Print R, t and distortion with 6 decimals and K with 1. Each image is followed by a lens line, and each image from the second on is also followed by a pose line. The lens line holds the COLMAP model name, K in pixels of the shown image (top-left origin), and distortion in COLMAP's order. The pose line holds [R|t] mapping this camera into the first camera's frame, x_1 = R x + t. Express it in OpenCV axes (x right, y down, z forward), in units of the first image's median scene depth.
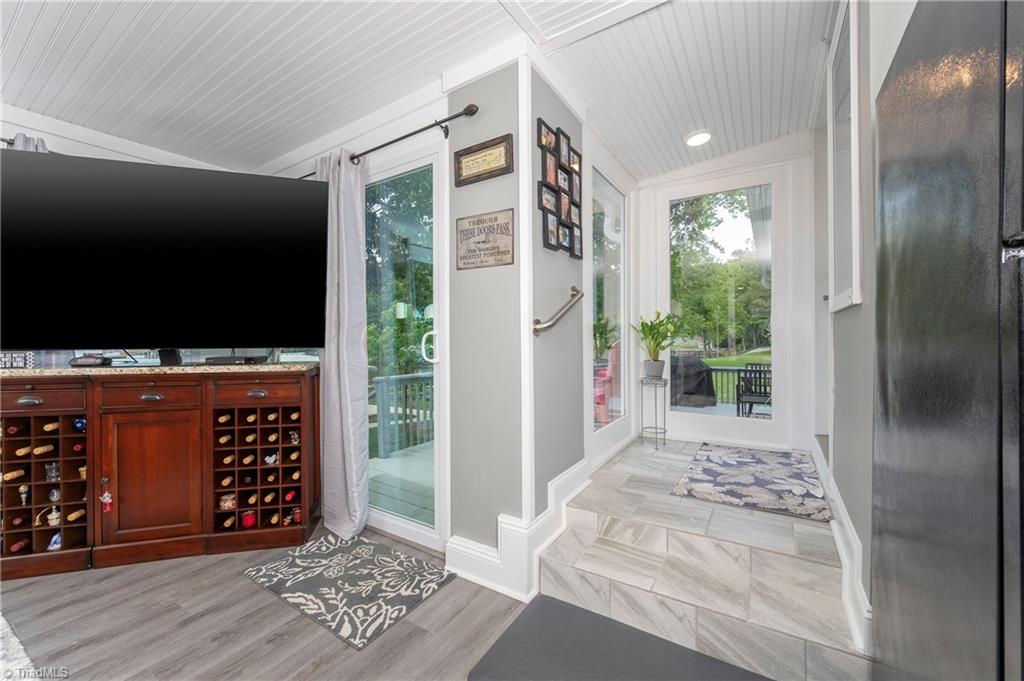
lens RADIAL K [[402.6, 0, 514.9], [0, 402.6, 336.8], [0, 0, 1]] dist [0.004235, -0.000149]
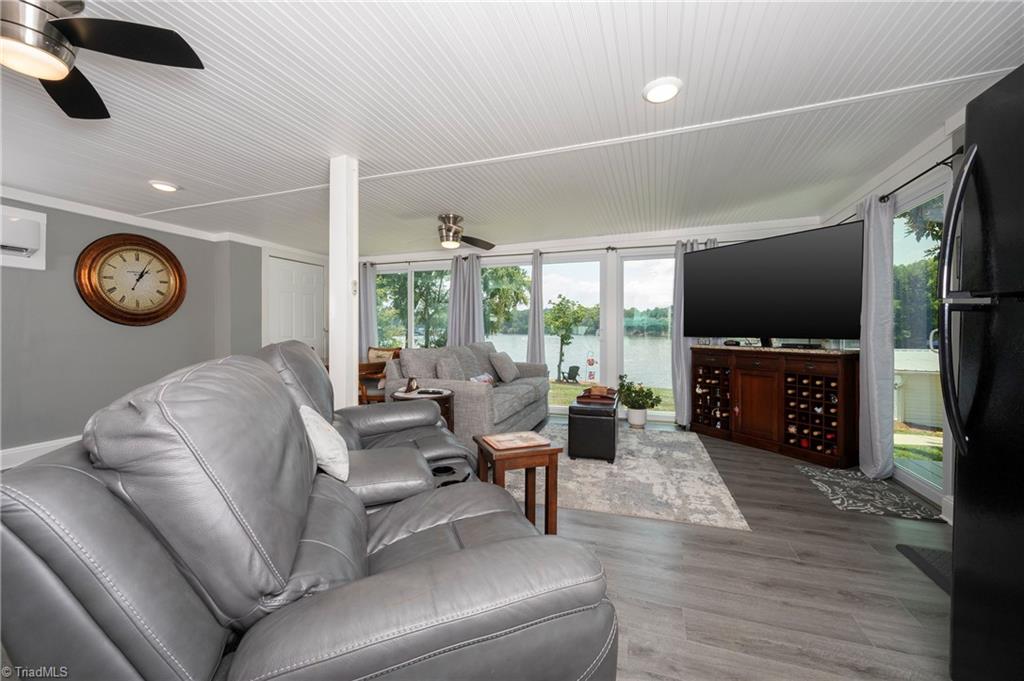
lens RADIAL K [[402.6, 0, 515.9], [0, 402.6, 333.0], [0, 0, 1]] dist [0.004235, -0.000149]
pose [[0.234170, 0.013214, -0.972106, 0.677483], [-0.001671, 0.999912, 0.013189, -0.014229], [0.972194, -0.001464, 0.234172, -0.539188]]
